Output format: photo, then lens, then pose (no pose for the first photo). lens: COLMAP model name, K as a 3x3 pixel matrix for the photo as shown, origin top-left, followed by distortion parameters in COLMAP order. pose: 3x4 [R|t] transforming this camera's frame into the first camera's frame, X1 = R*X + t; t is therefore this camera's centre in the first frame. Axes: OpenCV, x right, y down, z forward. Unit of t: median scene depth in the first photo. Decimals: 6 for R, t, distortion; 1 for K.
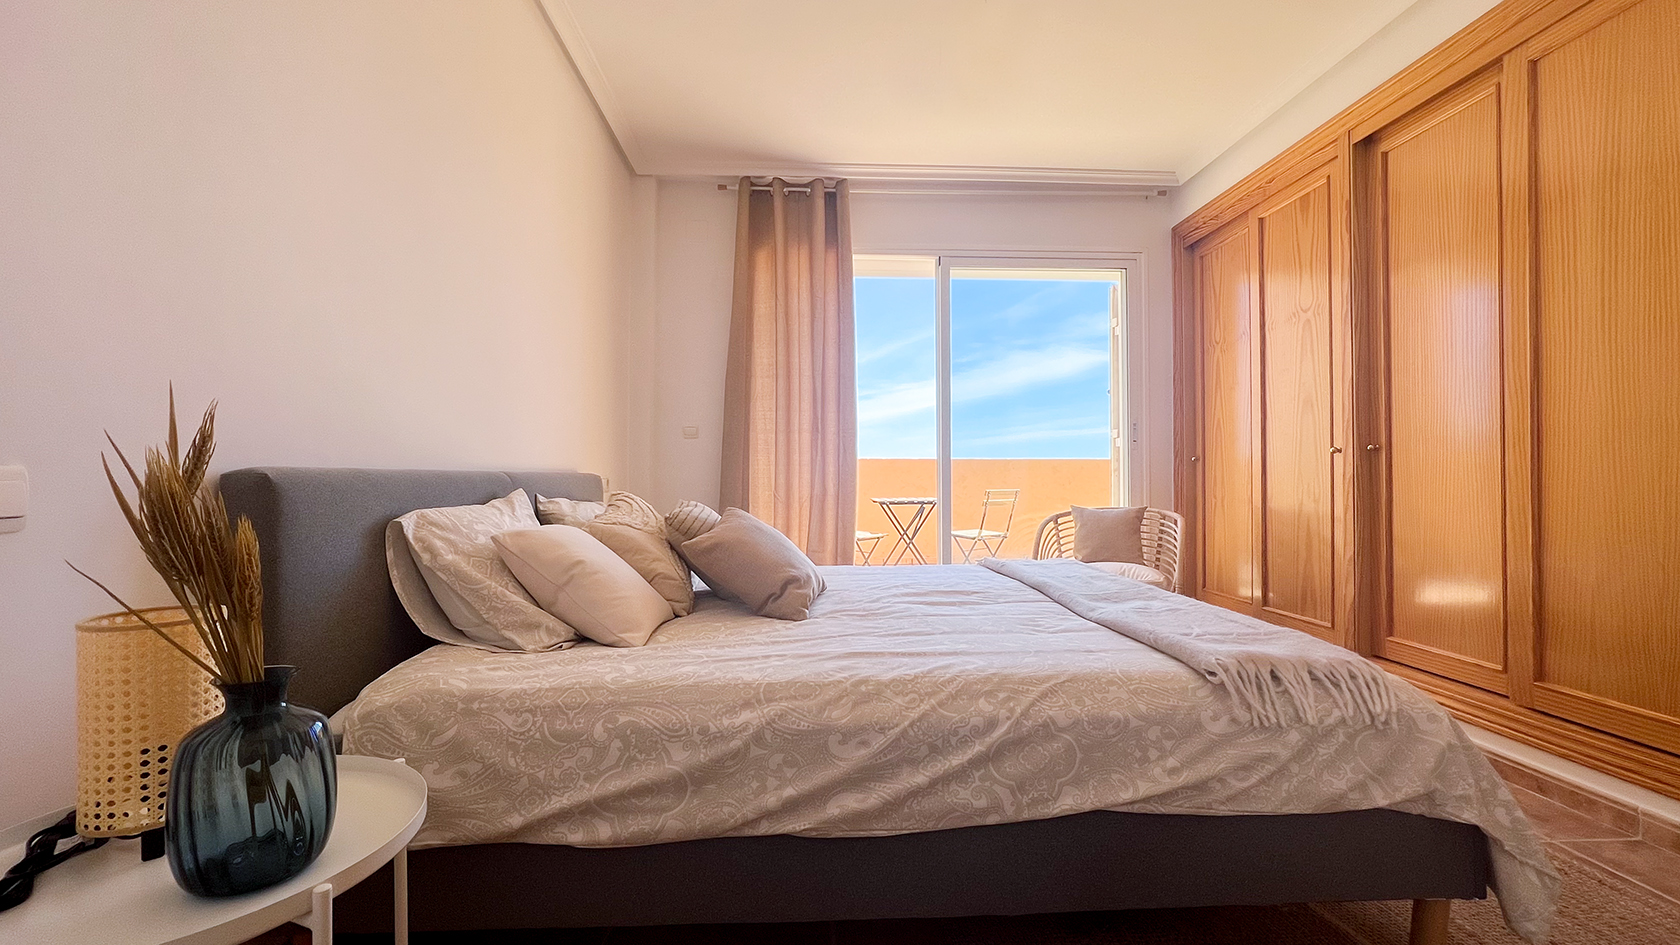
lens RADIAL K [[713.9, 0, 845.4], [0, 713.9, 483.5], [0, 0, 1]] dist [-0.020593, 0.000044]
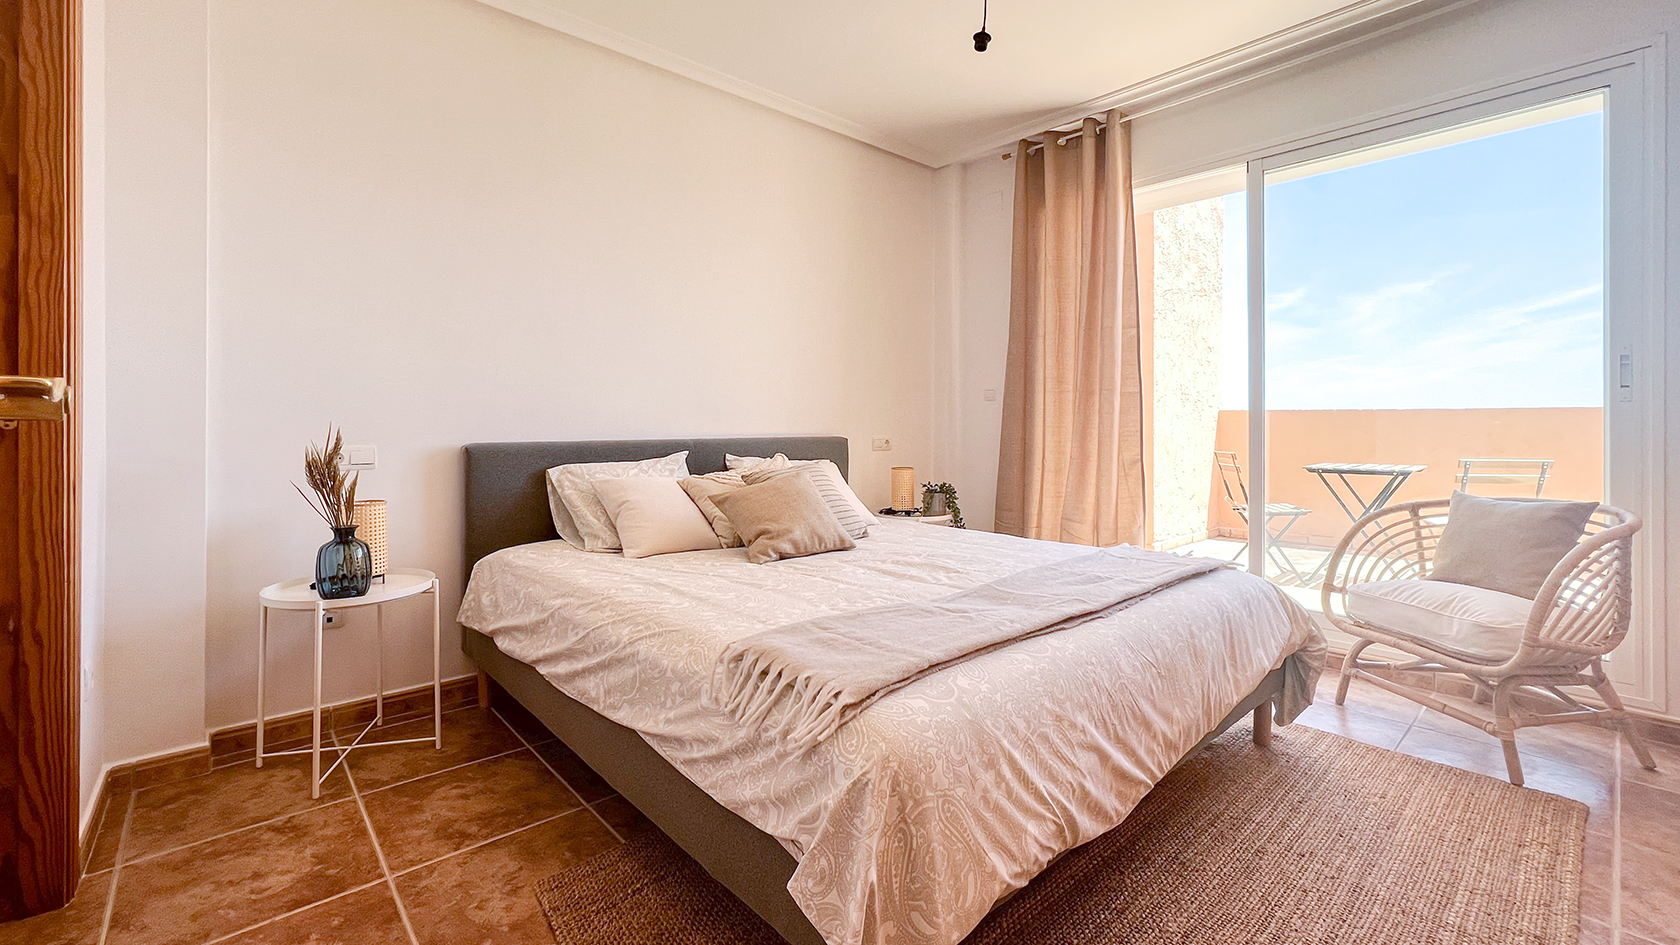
lens RADIAL K [[725.3, 0, 837.2], [0, 725.3, 447.2], [0, 0, 1]] dist [-0.031961, 0.021176]
pose [[0.612046, 0.026145, -0.790390, 1.319802], [-0.005026, 0.999562, 0.029173, -0.067918], [0.790806, -0.013883, 0.611909, 0.422557]]
